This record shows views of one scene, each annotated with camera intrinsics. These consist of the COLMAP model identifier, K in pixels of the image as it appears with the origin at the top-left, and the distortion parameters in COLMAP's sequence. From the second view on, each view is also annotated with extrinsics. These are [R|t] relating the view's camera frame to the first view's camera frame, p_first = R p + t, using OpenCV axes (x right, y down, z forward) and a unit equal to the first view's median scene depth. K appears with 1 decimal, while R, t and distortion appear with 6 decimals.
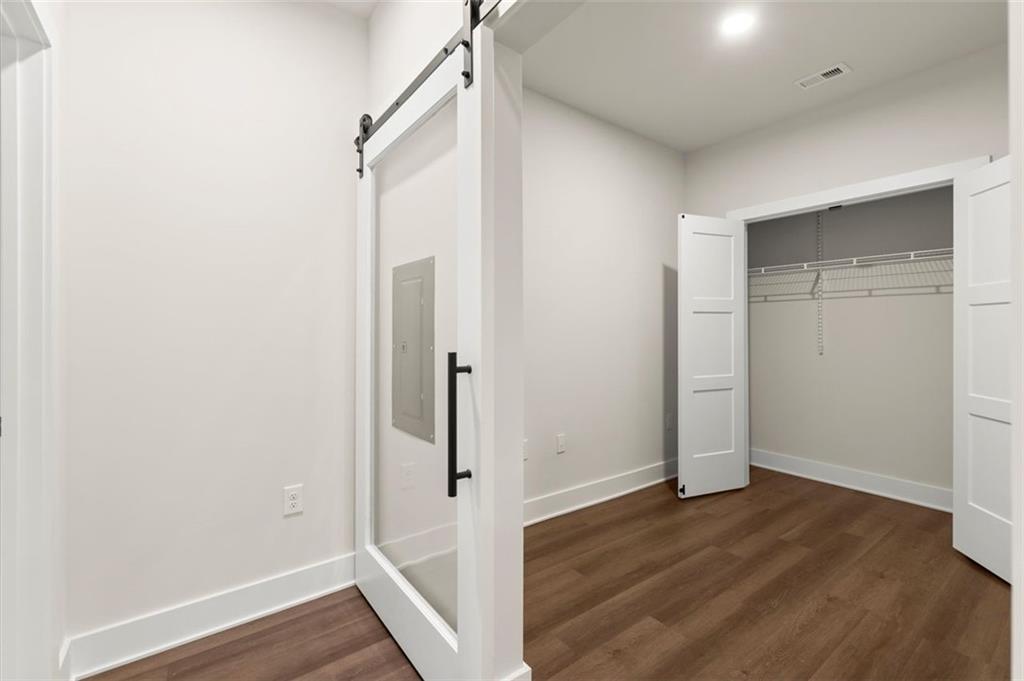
lens RADIAL K [[449.7, 0, 511.0], [0, 449.7, 316.8], [0, 0, 1]] dist [-0.000784, -0.000069]
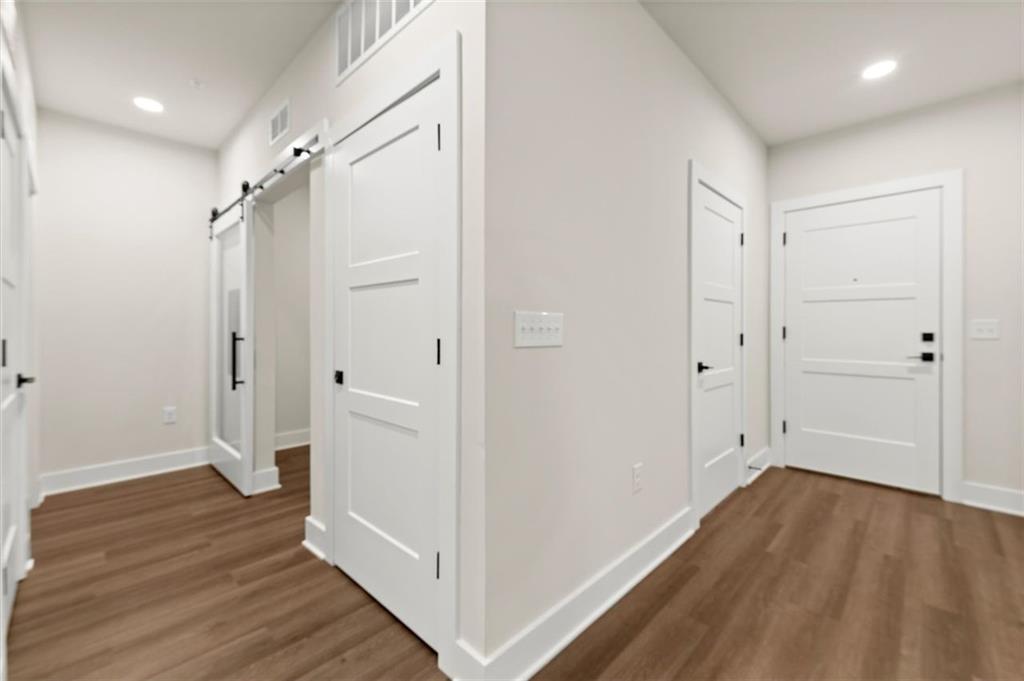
lens RADIAL K [[429.0, 0, 510.0], [0, 429.0, 328.2], [0, 0, 1]] dist [0.002051, 0.000121]
pose [[0.986340, 0.002615, 0.164702, 0.622393], [-0.005602, 0.999828, 0.017677, 0.005243], [-0.164627, -0.018359, 0.986185, -0.999589]]
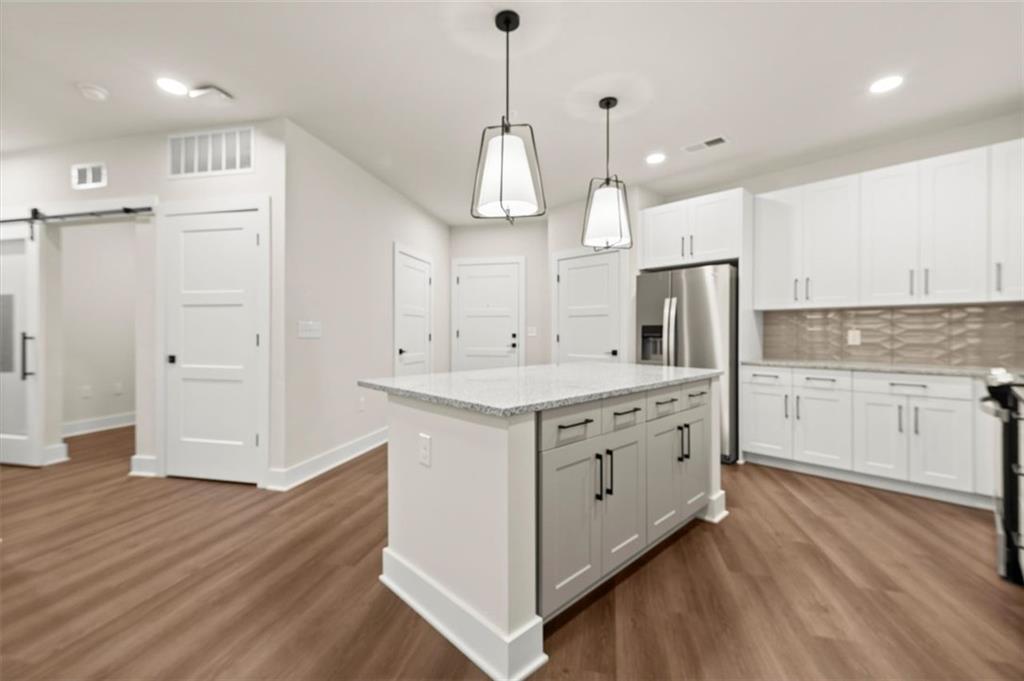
lens RADIAL K [[422.8, 0, 508.9], [0, 422.8, 335.5], [0, 0, 1]] dist [-0.000311, -0.000182]
pose [[0.759775, 0.000721, 0.650185, 0.311773], [-0.016565, 0.999696, 0.018249, -0.001246], [-0.649975, -0.024635, 0.759556, -2.041050]]
